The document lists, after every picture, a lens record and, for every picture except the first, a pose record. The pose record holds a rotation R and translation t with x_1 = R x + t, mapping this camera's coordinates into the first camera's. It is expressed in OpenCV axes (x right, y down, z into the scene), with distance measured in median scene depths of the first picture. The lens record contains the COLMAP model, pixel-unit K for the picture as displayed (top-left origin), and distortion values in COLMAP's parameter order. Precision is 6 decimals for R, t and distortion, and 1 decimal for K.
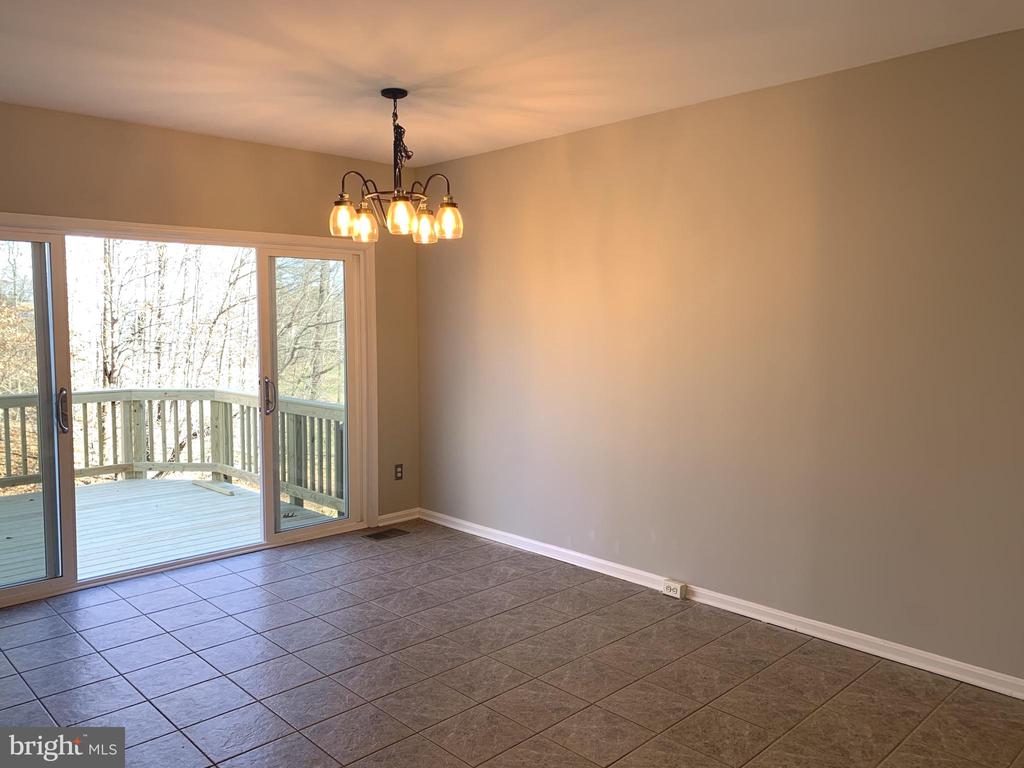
lens RADIAL K [[762.1, 0, 507.7], [0, 762.1, 376.5], [0, 0, 1]] dist [0.034224, -0.053945]
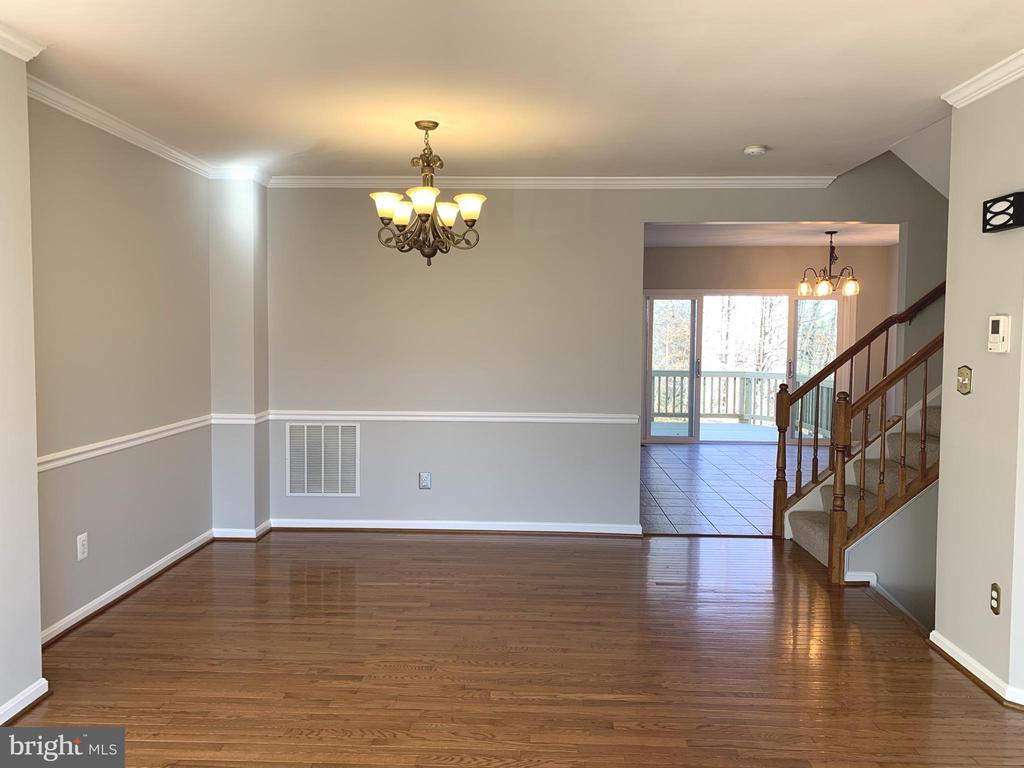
lens RADIAL K [[762.1, 0, 507.7], [0, 762.1, 376.5], [0, 0, 1]] dist [0.034224, -0.053945]
pose [[0.699287, 0.045151, -0.713414, 0.467462], [-0.057890, 0.998302, 0.006437, 0.055237], [0.712493, 0.036798, 0.700714, -0.714761]]
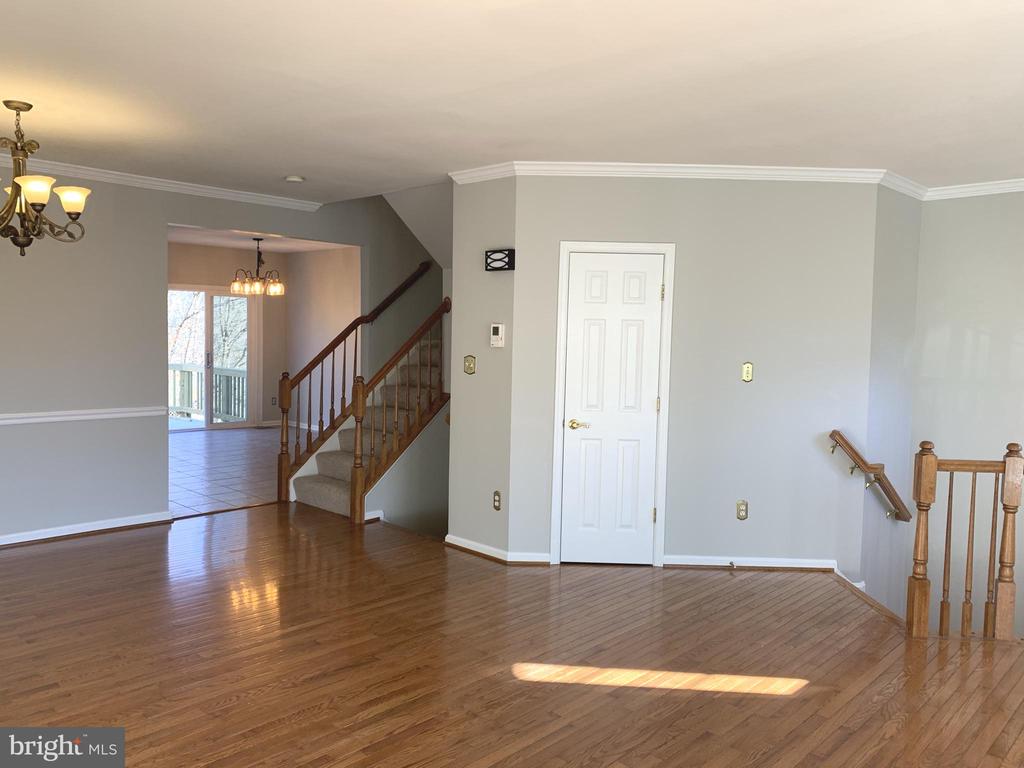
lens RADIAL K [[748.2, 0, 511.0], [0, 748.2, 380.3], [0, 0, 1]] dist [0.002404, -0.057251]
pose [[0.998369, 0.019102, 0.053800, 0.329621], [-0.018668, 0.999789, -0.008558, 0.064134], [-0.053952, 0.007540, 0.998515, -0.890342]]
